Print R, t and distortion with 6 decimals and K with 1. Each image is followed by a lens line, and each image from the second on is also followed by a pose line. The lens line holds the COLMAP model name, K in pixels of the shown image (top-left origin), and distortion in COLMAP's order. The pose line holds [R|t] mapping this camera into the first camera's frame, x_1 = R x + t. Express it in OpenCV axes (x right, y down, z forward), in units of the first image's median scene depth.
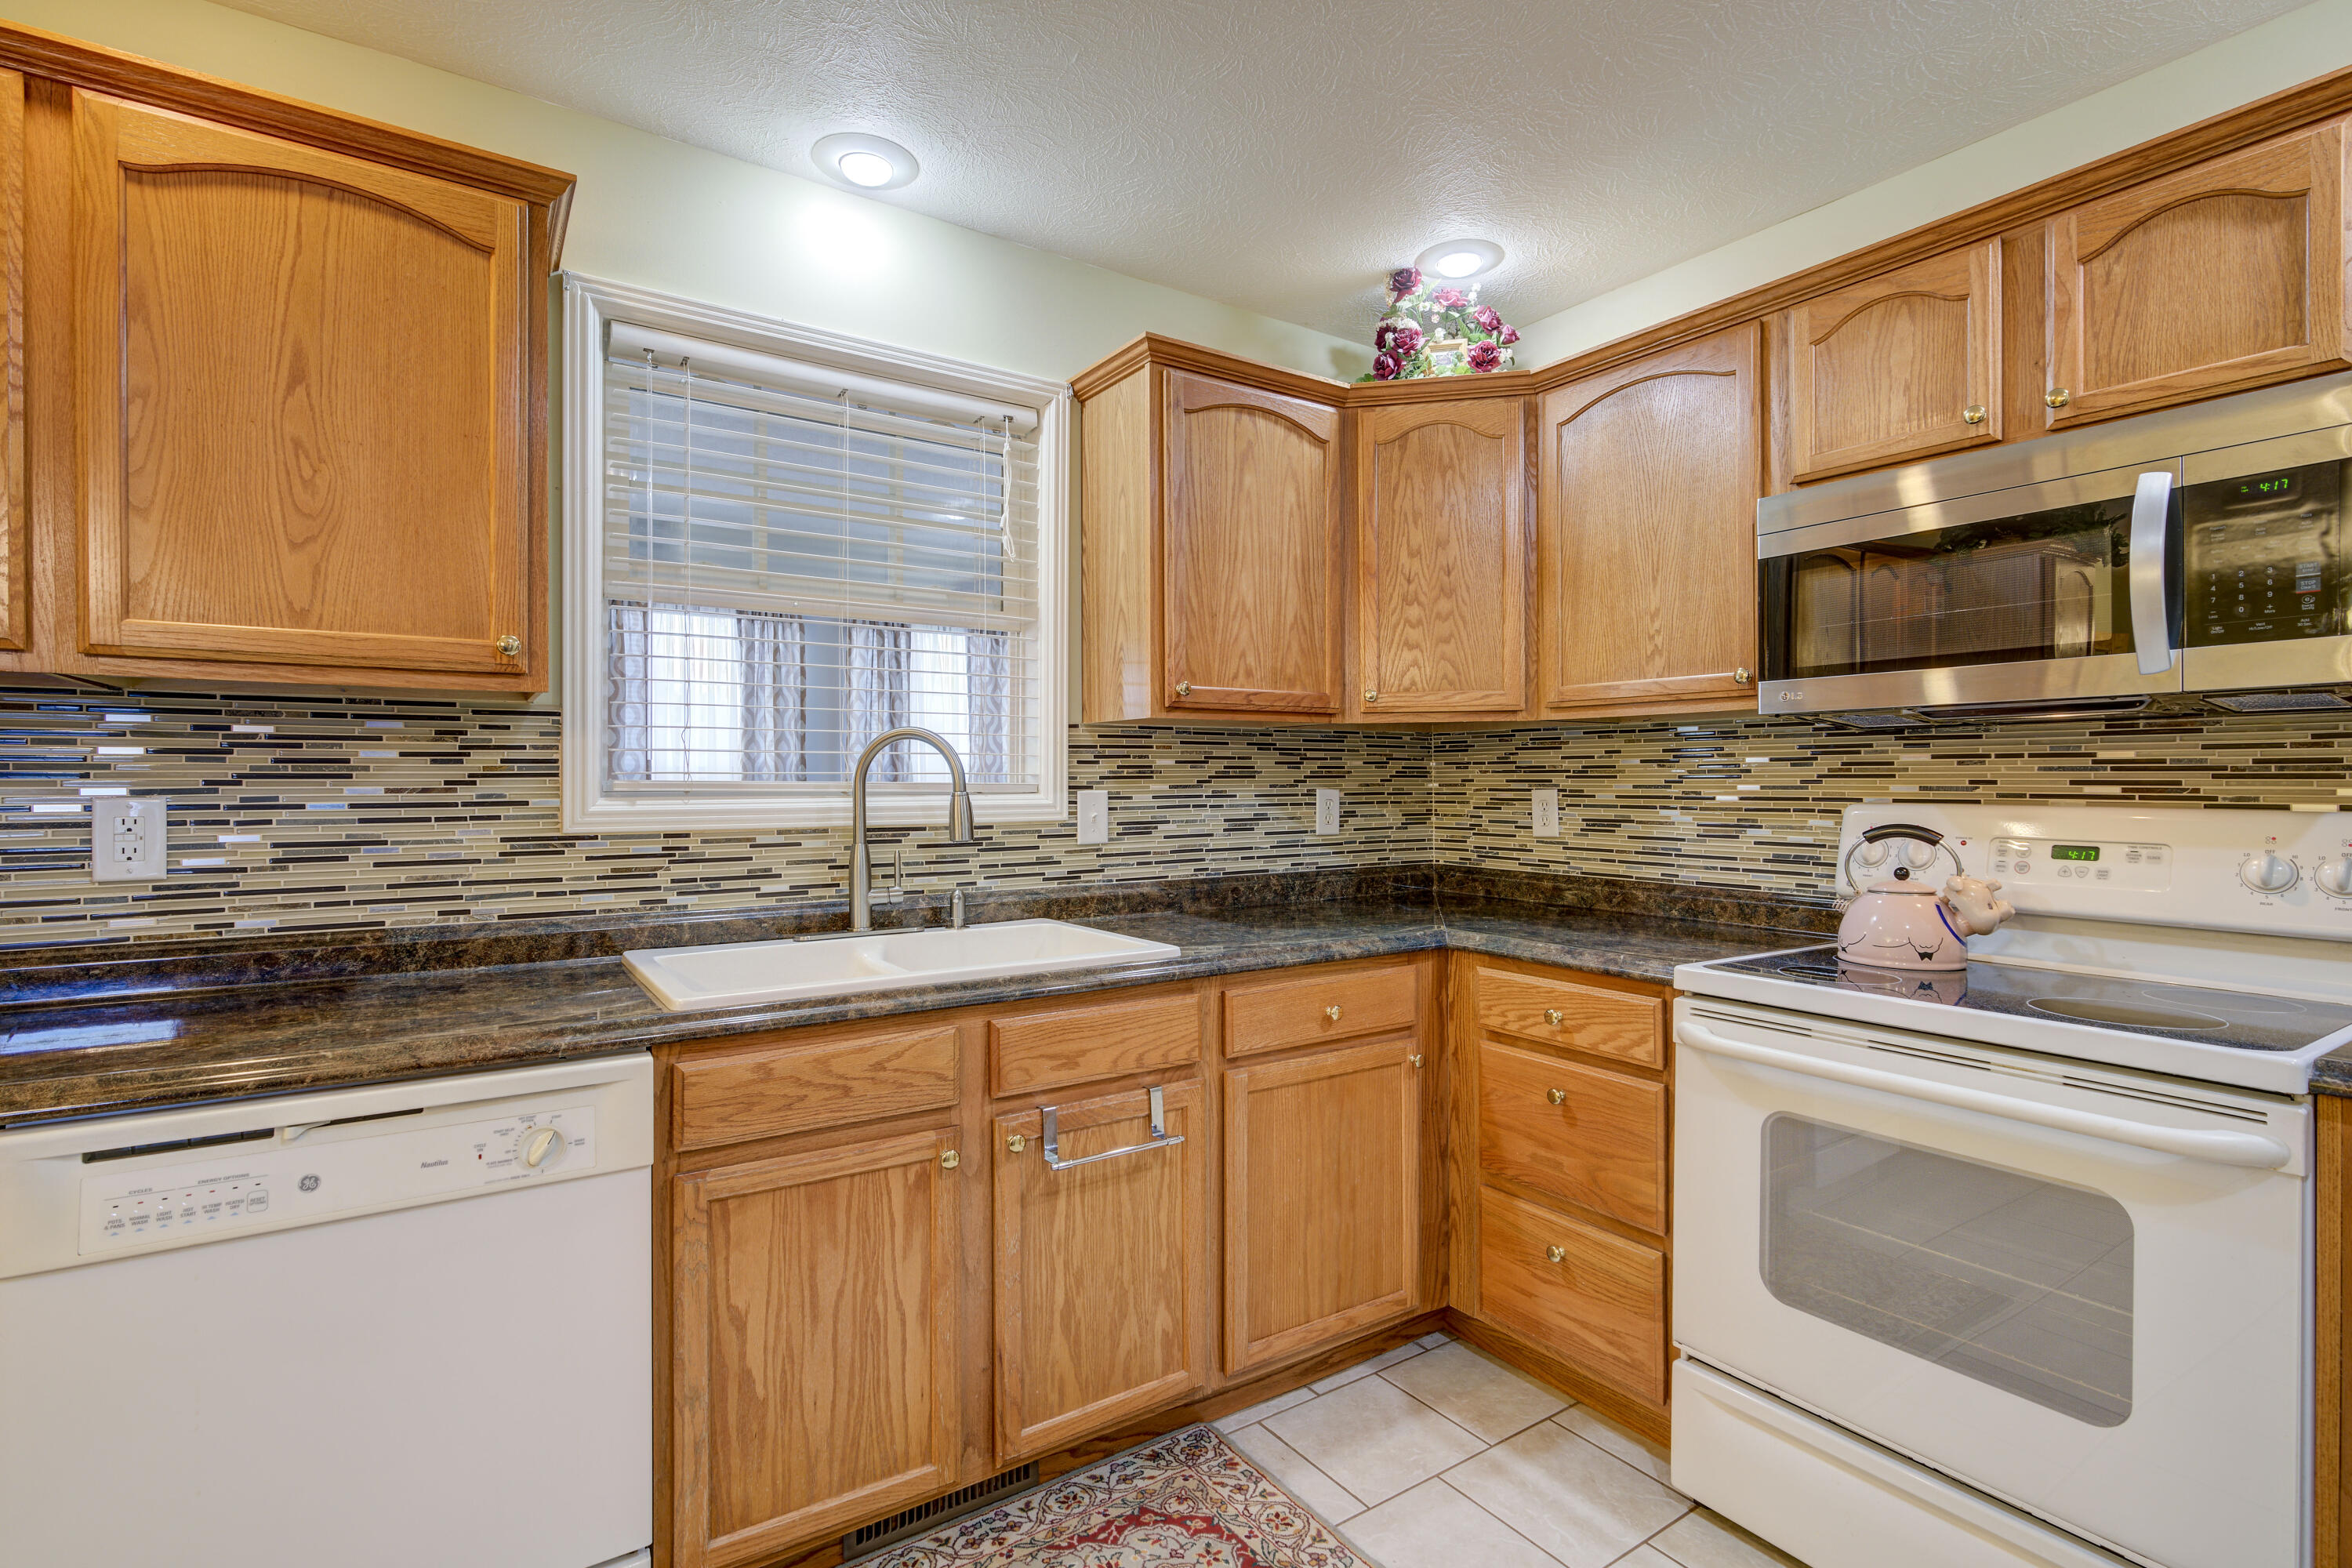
lens RADIAL K [[1104.3, 0, 1145.2], [0, 1104.3, 776.1], [0, 0, 1]] dist [-0.002025, 0.004573]
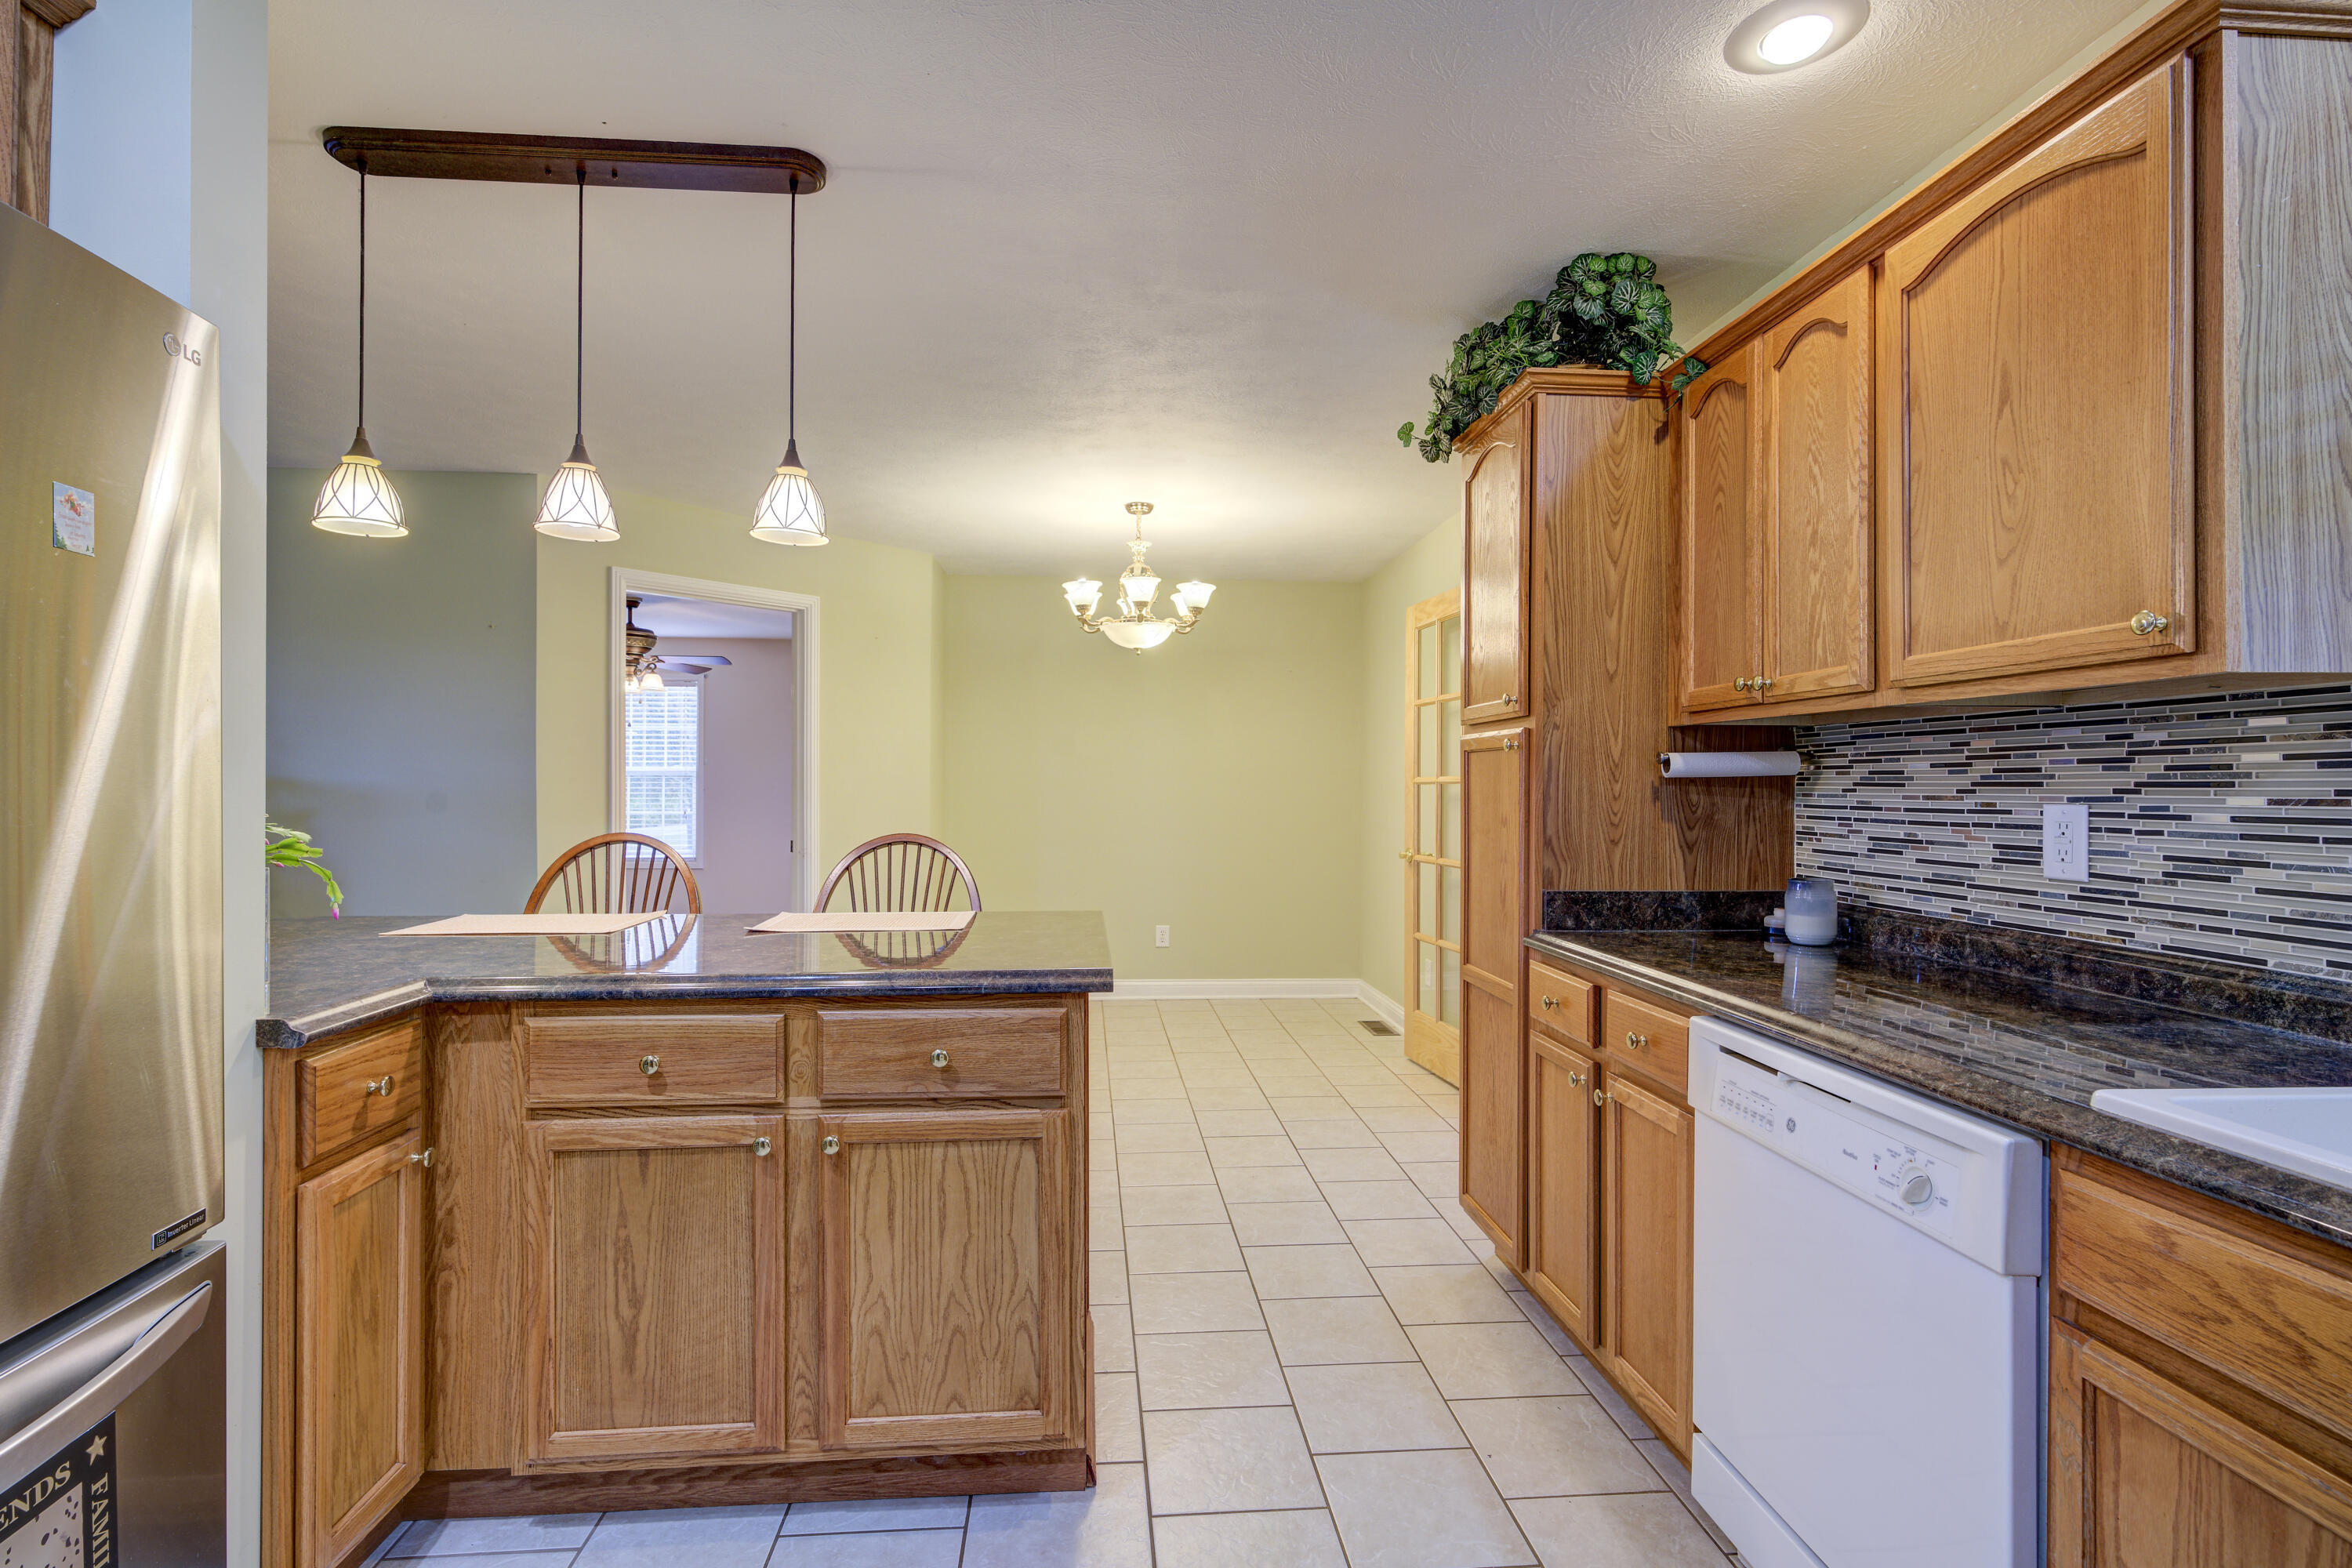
lens RADIAL K [[1104.3, 0, 1198.2], [0, 1104.3, 782.3], [0, 0, 1]] dist [-0.002025, 0.004573]
pose [[-0.467655, -0.002716, -0.883907, 0.394261], [0.002056, 0.999989, -0.004160, 0.000249], [0.883909, -0.003763, -0.467645, 0.647423]]
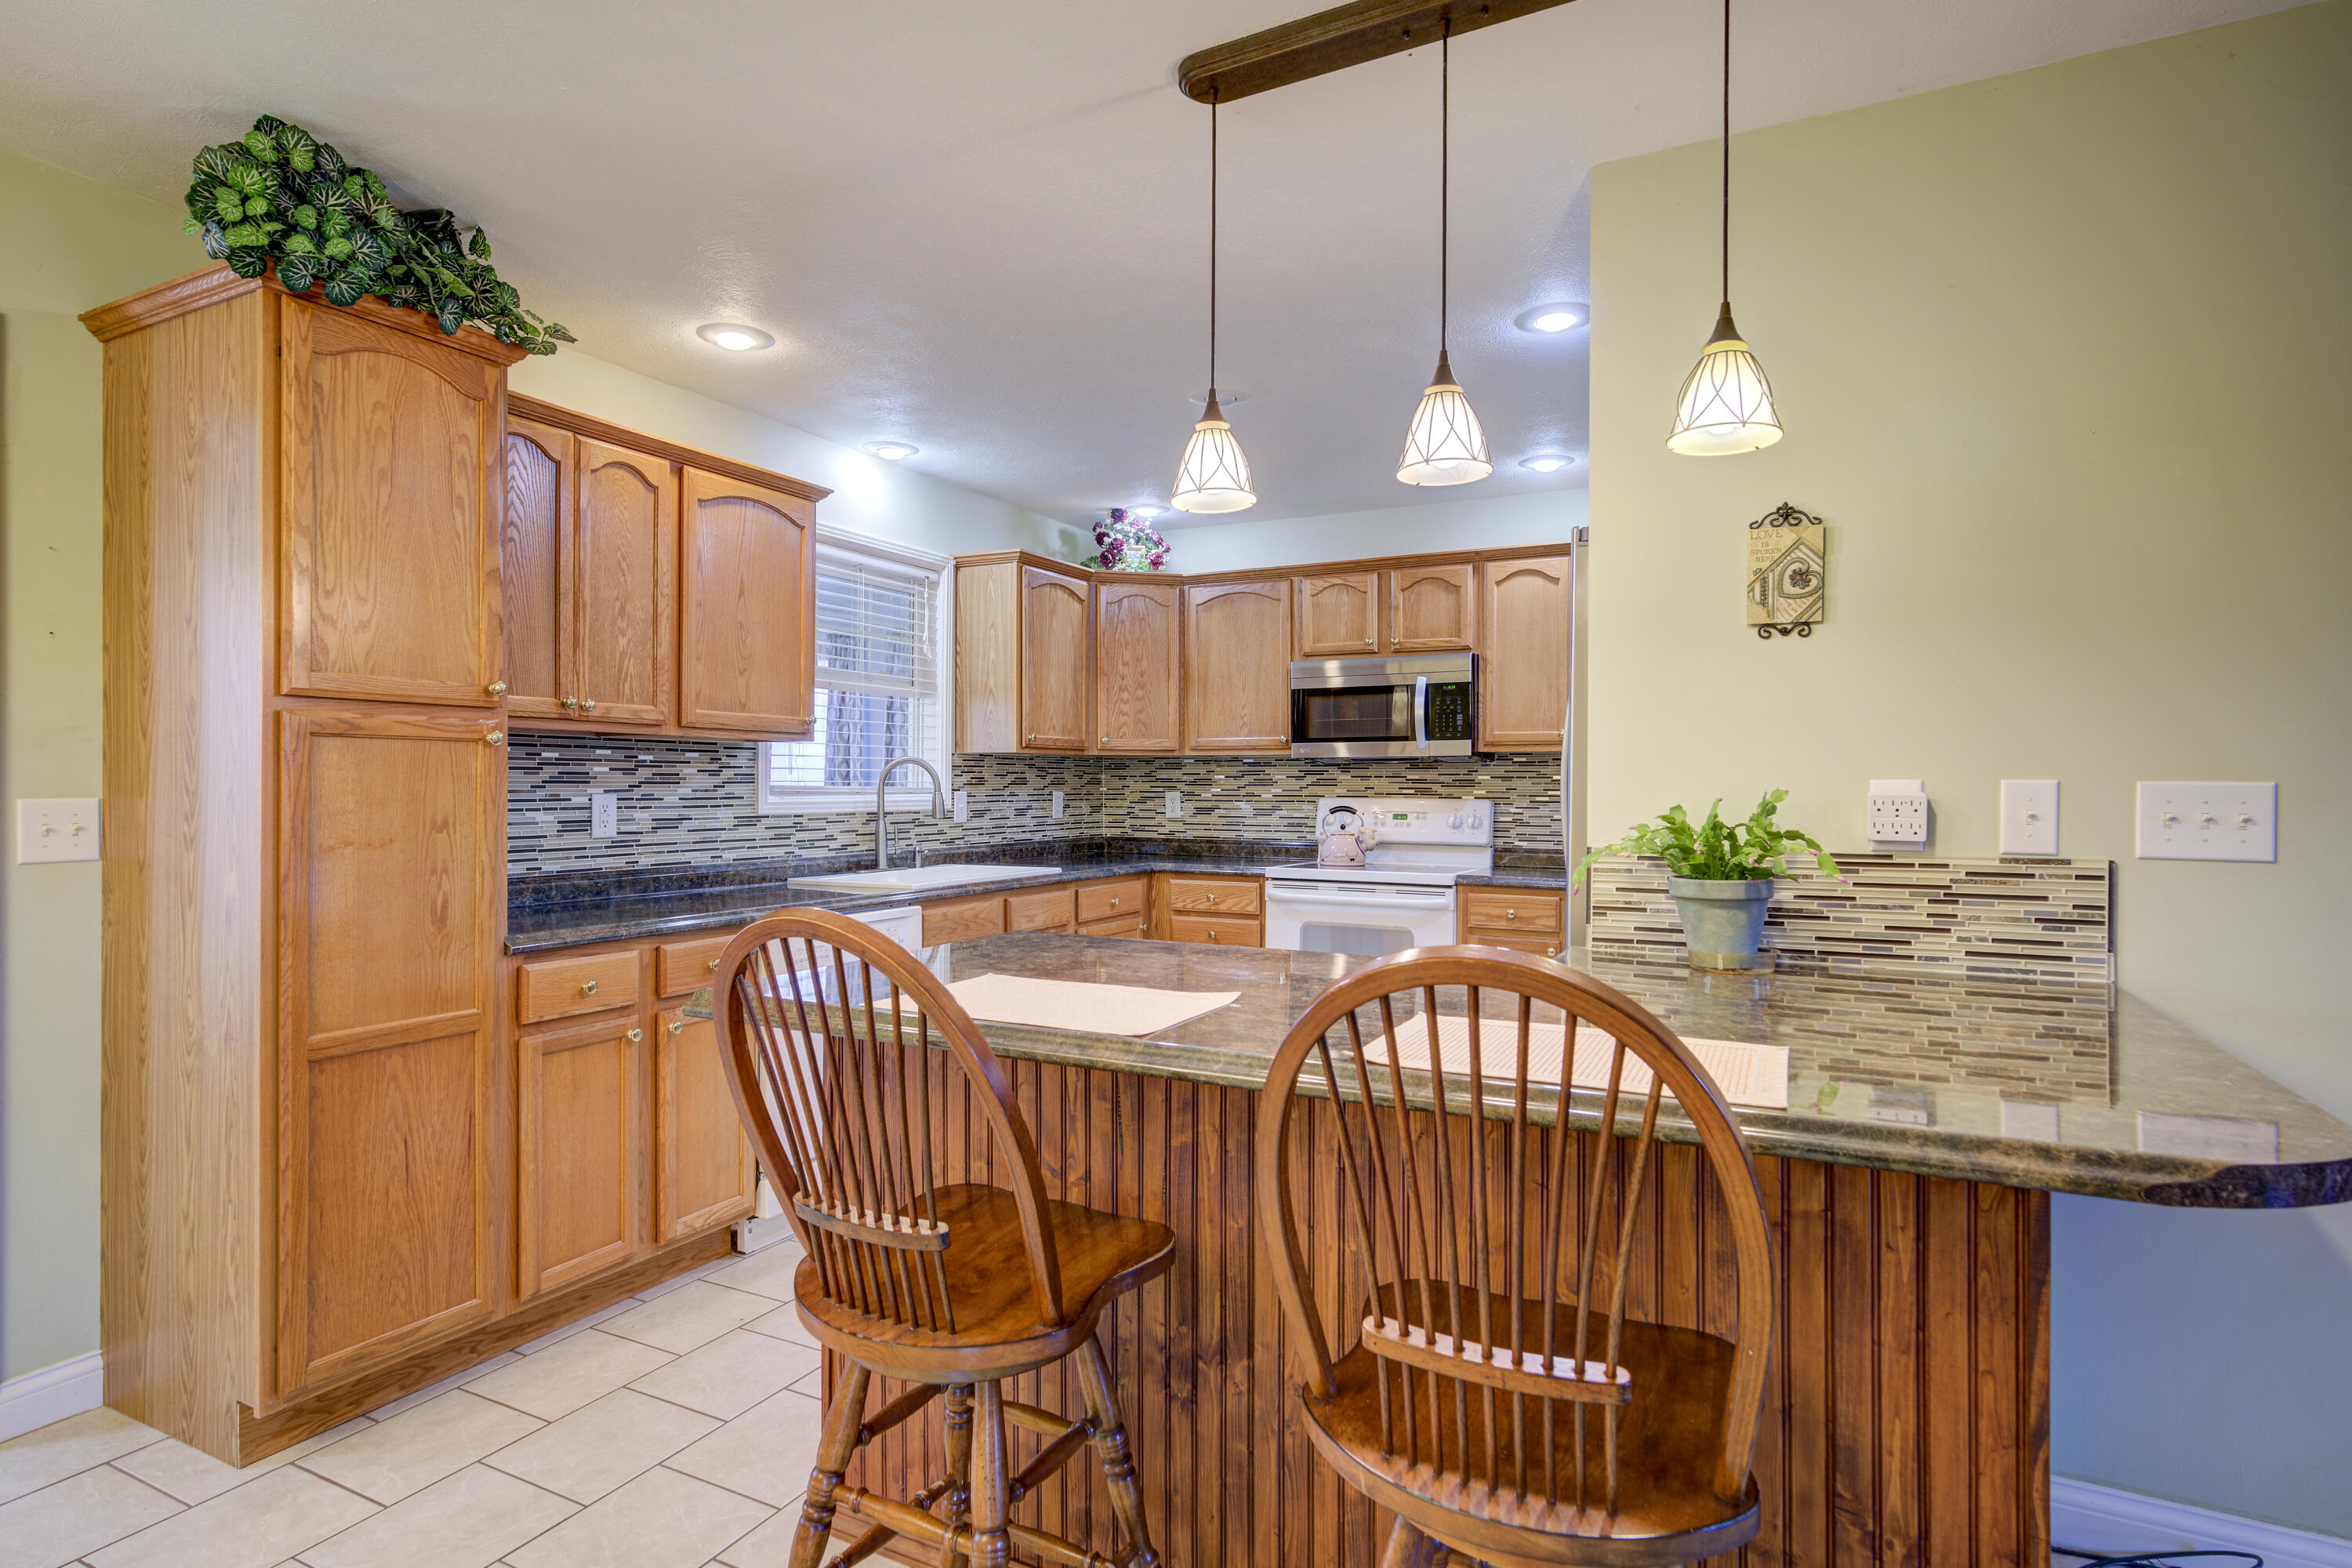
lens RADIAL K [[1212.0, 0, 1185.0], [0, 1212.0, 790.7], [0, 0, 1]] dist [0.004052, -0.005530]
pose [[0.867216, 0.001546, 0.497929, -0.937598], [-0.005964, 0.999956, 0.007282, -0.006285], [-0.497896, -0.009285, 0.867187, -1.124871]]
